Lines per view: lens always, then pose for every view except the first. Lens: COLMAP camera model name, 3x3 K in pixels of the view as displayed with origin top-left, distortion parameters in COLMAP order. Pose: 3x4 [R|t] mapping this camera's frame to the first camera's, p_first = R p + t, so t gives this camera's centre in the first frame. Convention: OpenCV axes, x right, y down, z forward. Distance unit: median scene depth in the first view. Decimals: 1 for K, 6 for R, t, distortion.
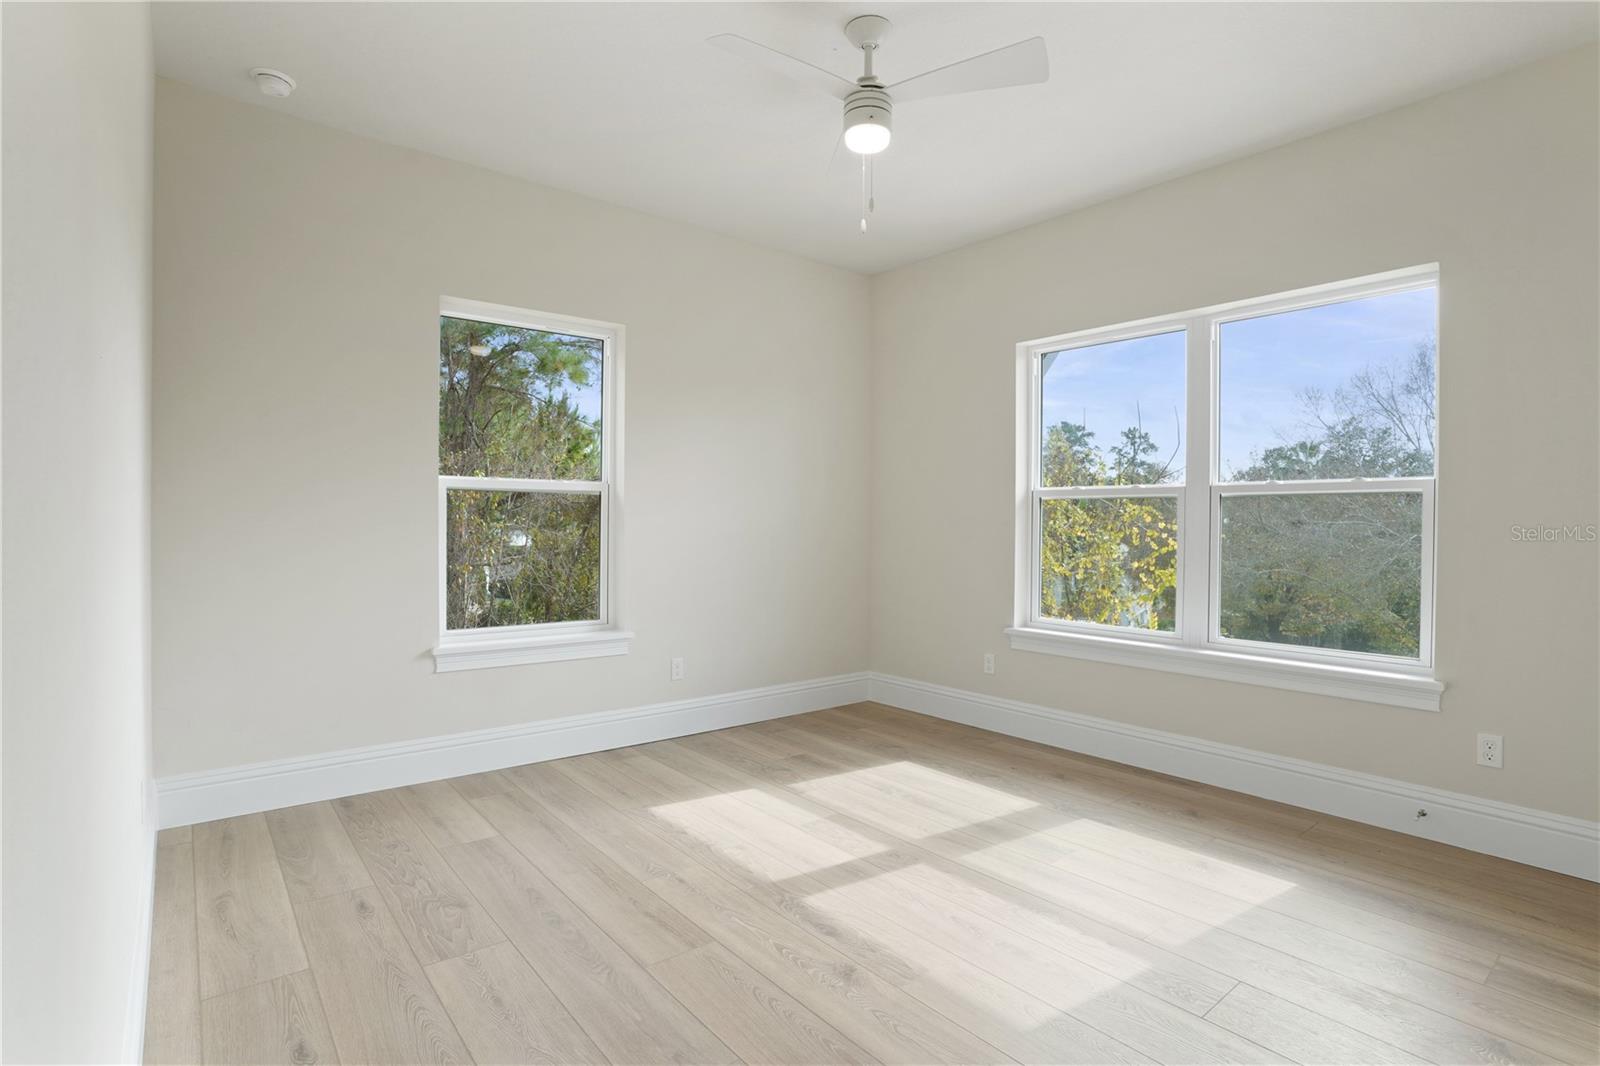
lens RADIAL K [[791.7, 0, 800.8], [0, 791.7, 528.0], [0, 0, 1]] dist [-0.081981, 0.039068]
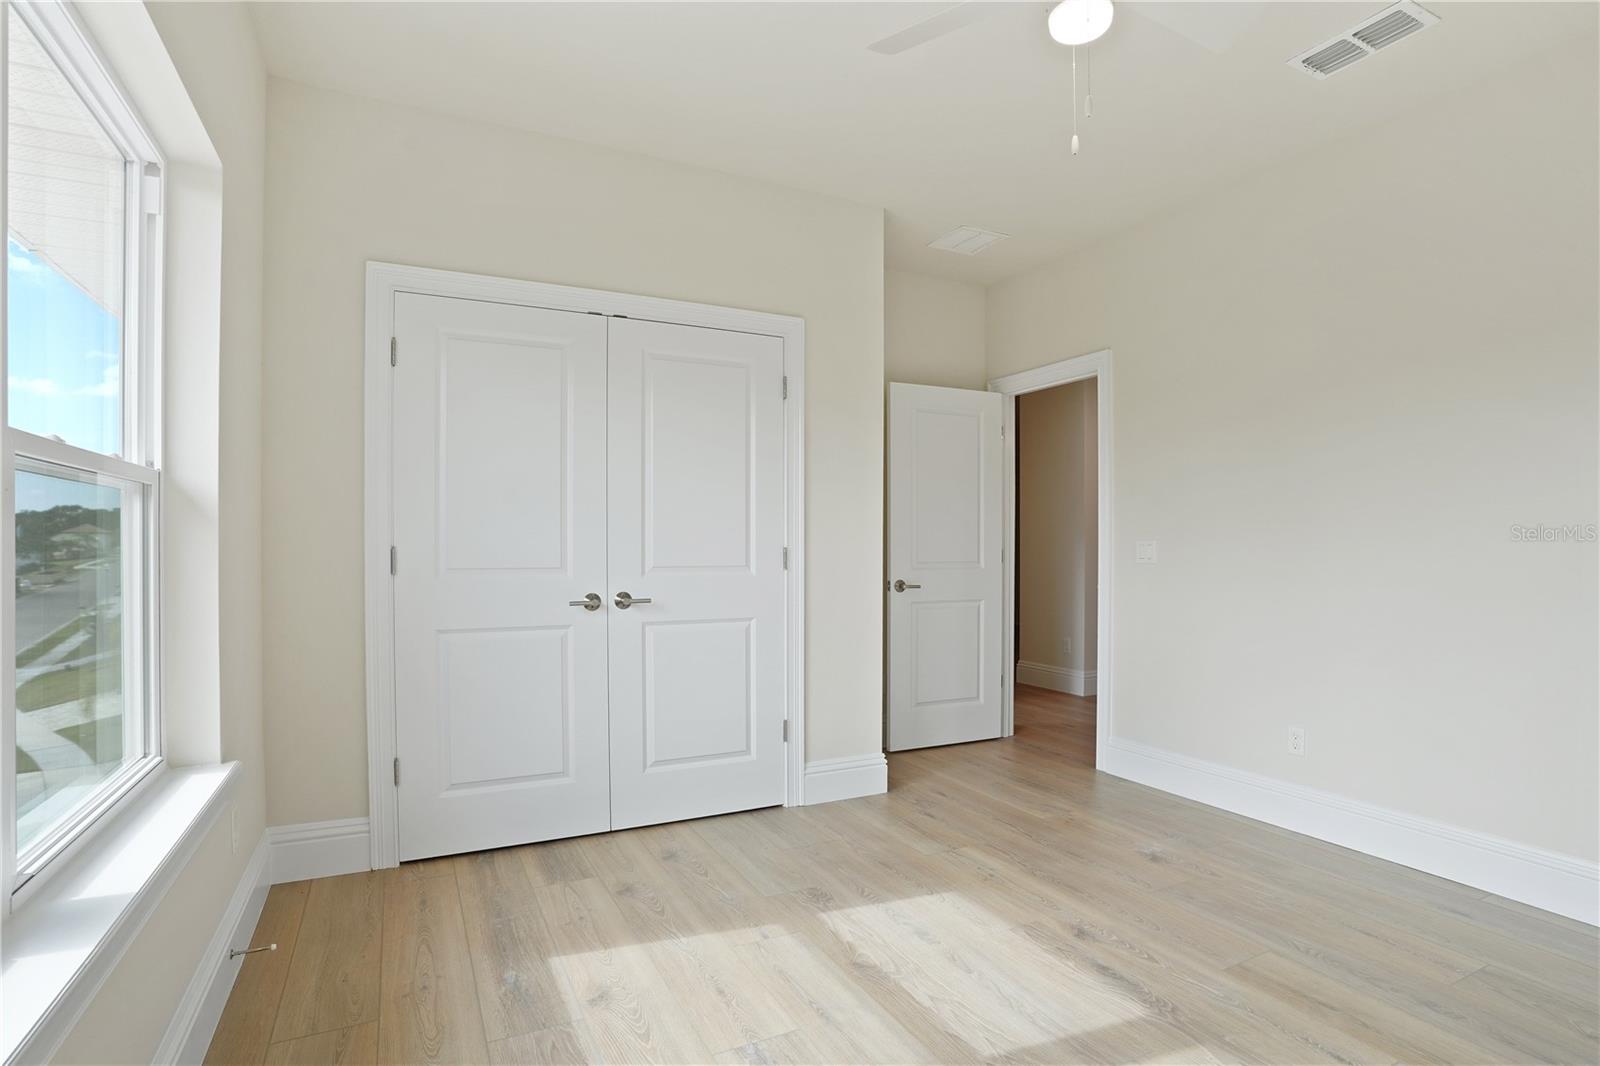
lens RADIAL K [[791.7, 0, 800.8], [0, 791.7, 528.0], [0, 0, 1]] dist [-0.081981, 0.039068]
pose [[-0.974822, -0.006907, 0.222878, 0.161542], [-0.009524, 0.999898, -0.010668, -0.017197], [-0.222781, -0.012522, -0.974788, 1.652085]]
